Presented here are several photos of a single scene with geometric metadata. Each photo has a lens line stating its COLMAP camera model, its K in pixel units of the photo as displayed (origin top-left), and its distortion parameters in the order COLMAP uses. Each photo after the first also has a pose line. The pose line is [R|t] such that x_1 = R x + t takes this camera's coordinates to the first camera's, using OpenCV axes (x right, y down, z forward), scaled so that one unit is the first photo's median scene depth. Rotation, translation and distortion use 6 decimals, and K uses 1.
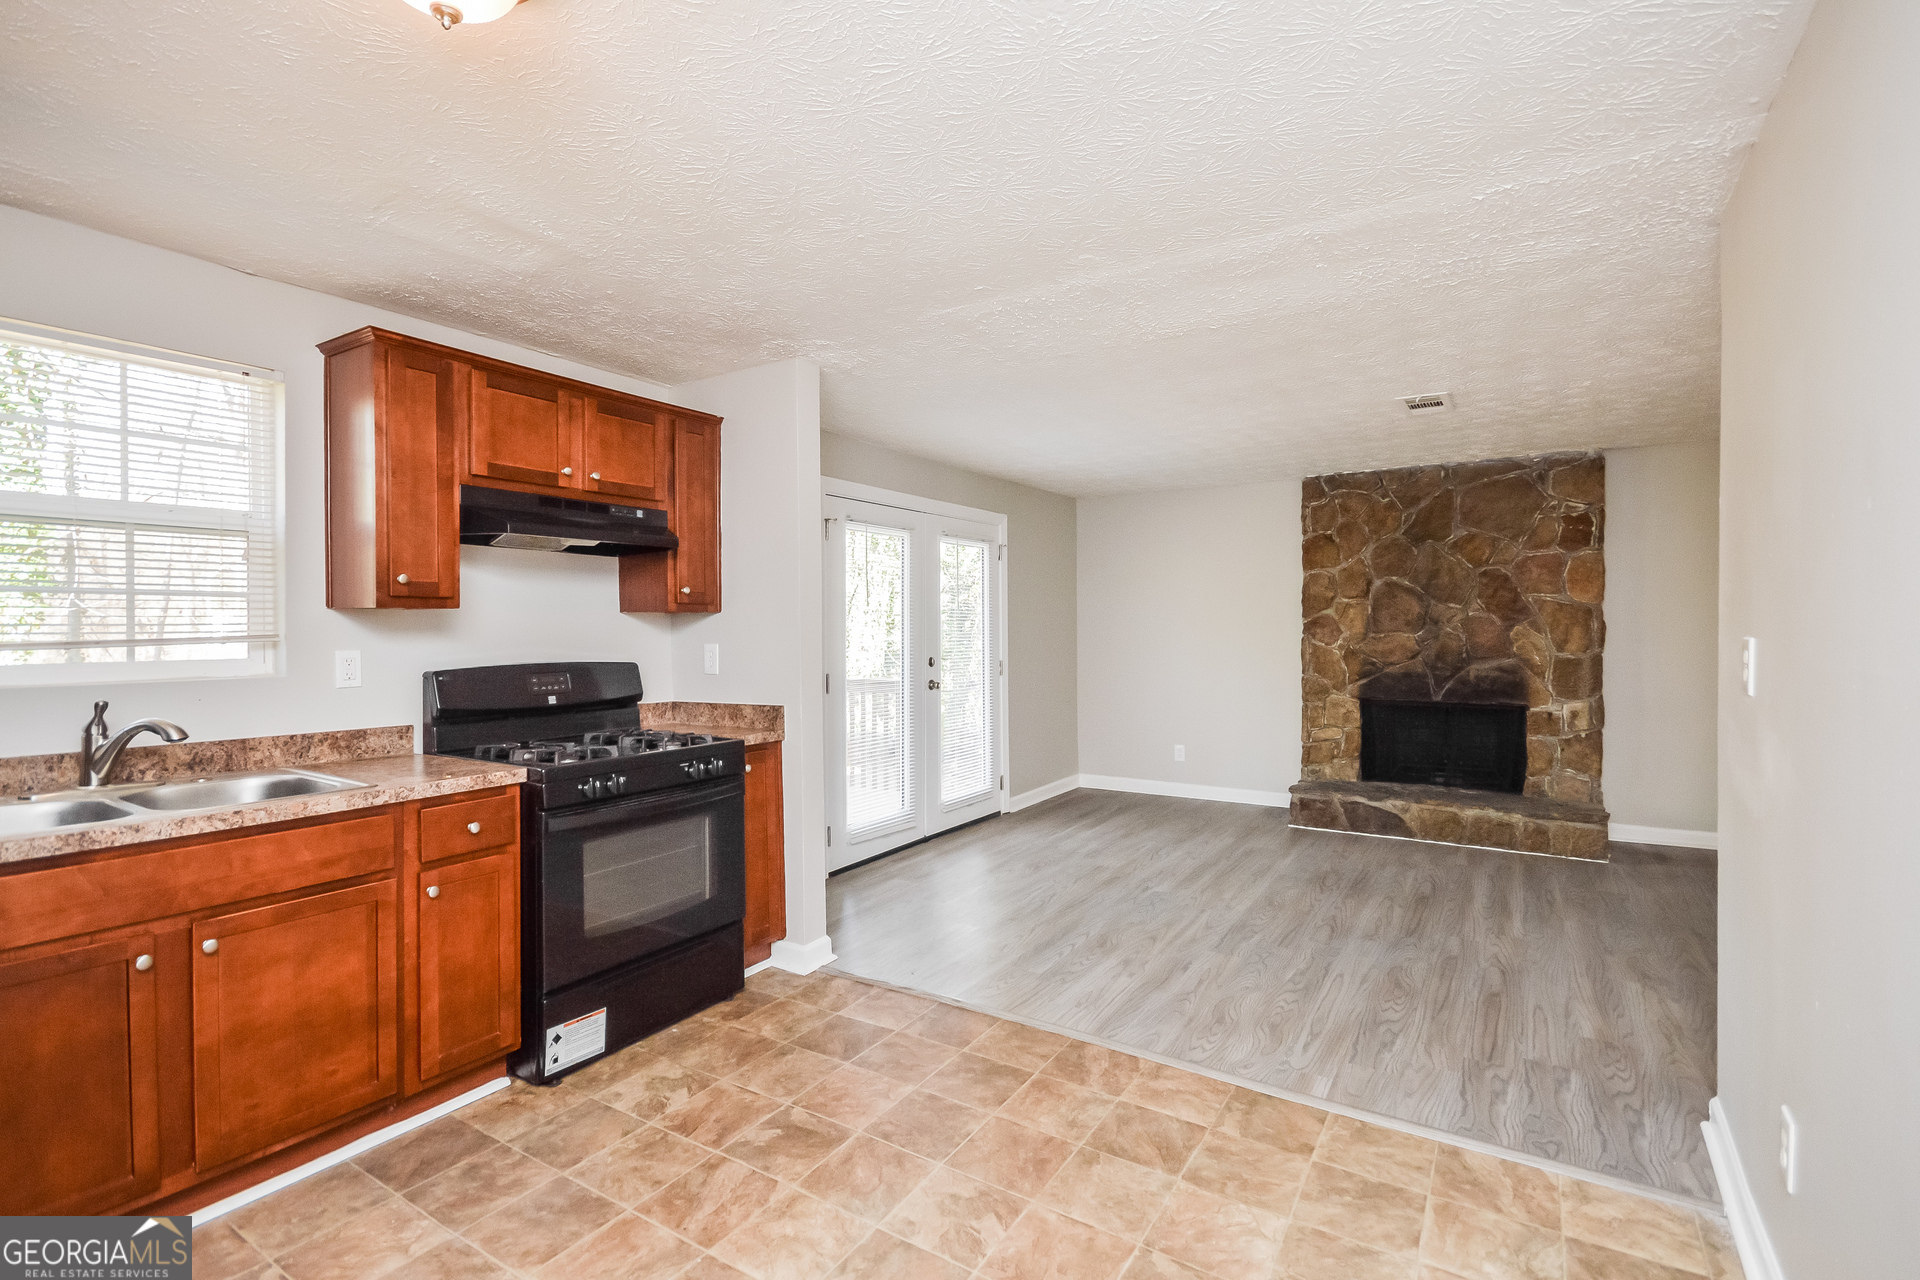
lens RADIAL K [[860.1, 0, 951.4], [0, 860.1, 629.1], [0, 0, 1]] dist [0.008572, -0.002879]
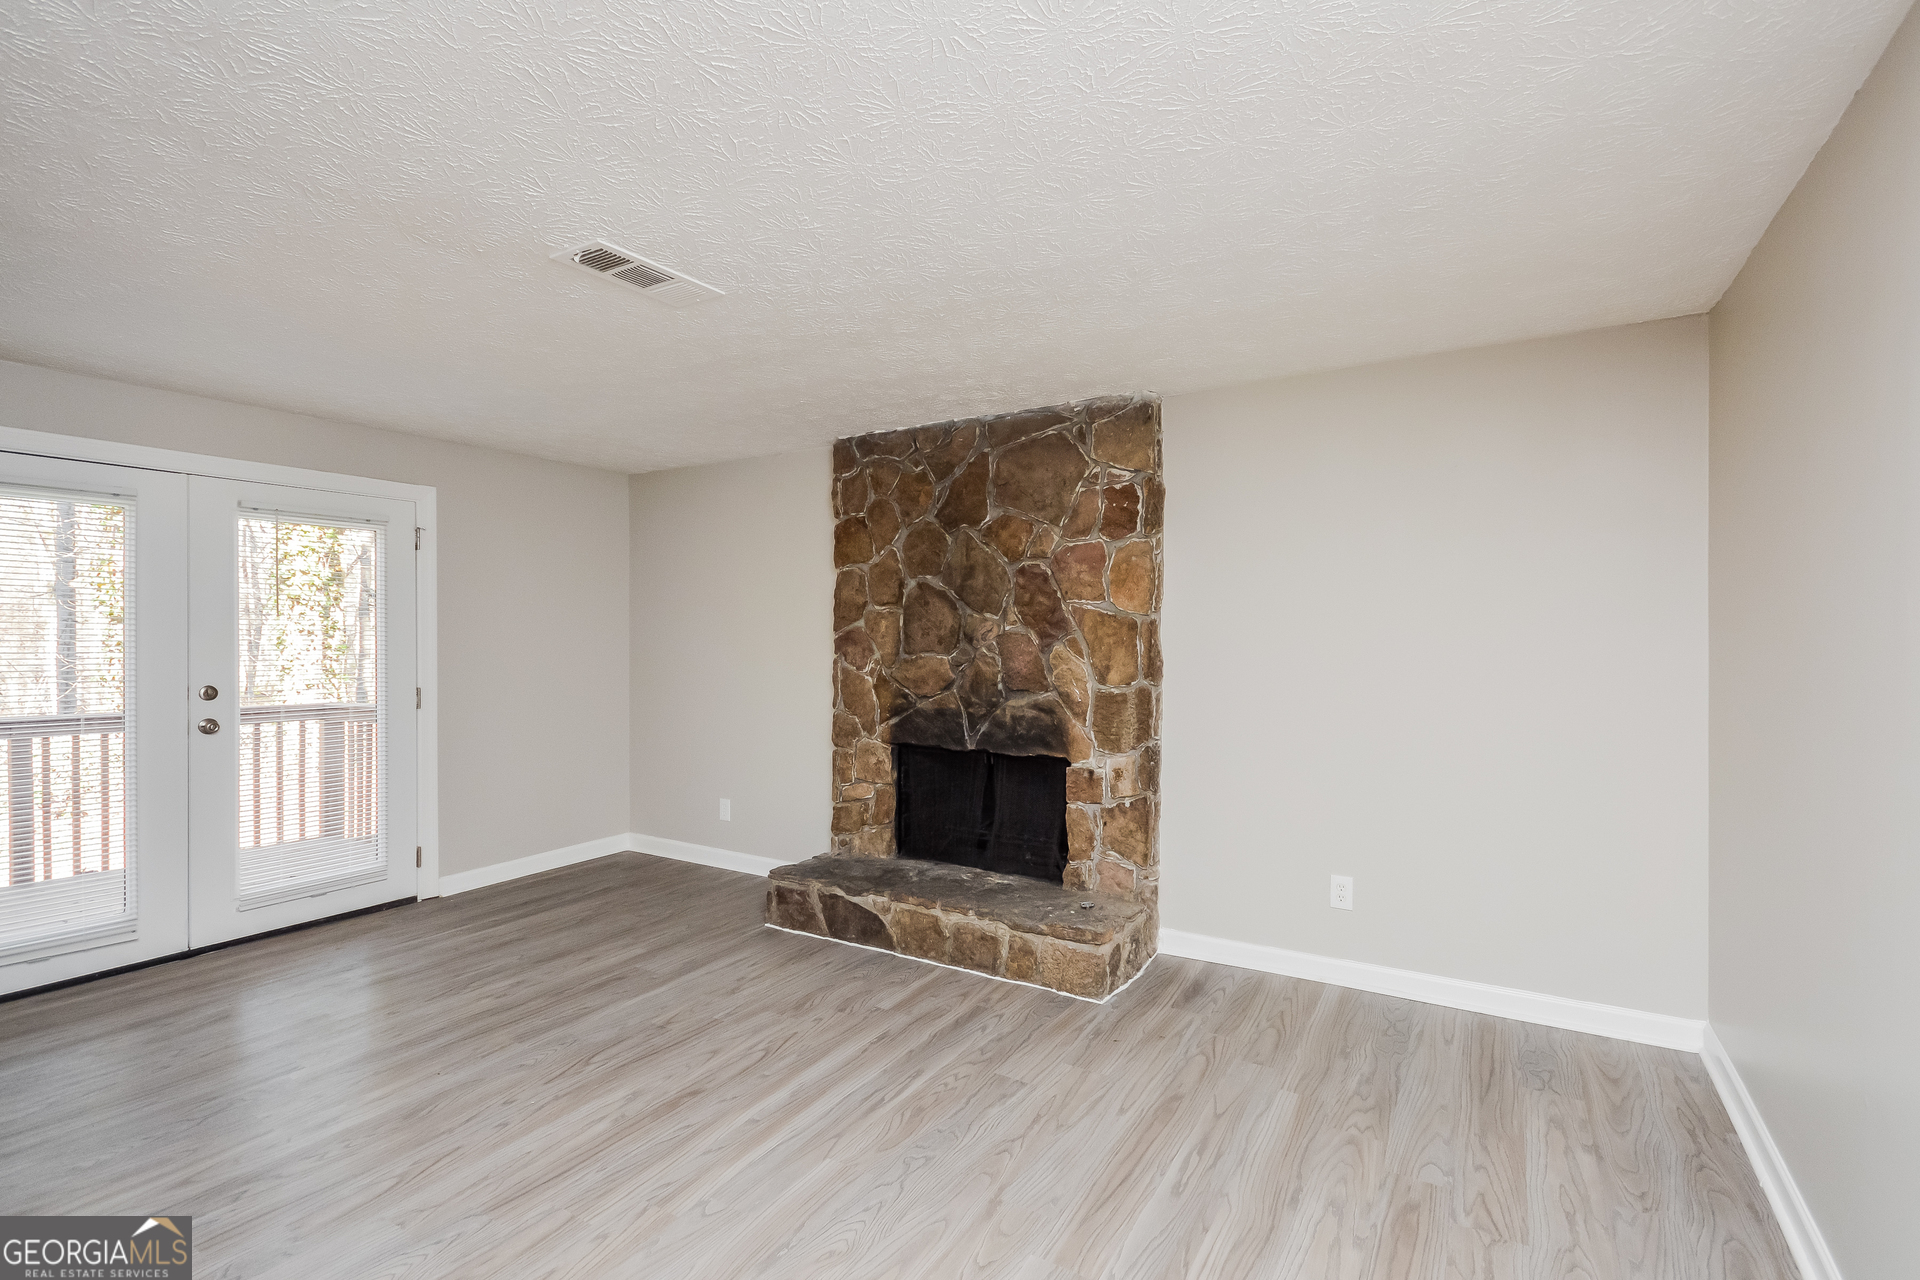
lens RADIAL K [[860.1, 0, 967.6], [0, 860.1, 640.2], [0, 0, 1]] dist [0.008572, -0.002879]
pose [[0.999537, 0.007363, 0.029528, 0.546912], [-0.007431, 0.999970, 0.002195, -0.009019], [-0.029511, -0.002414, 0.999562, 0.292438]]
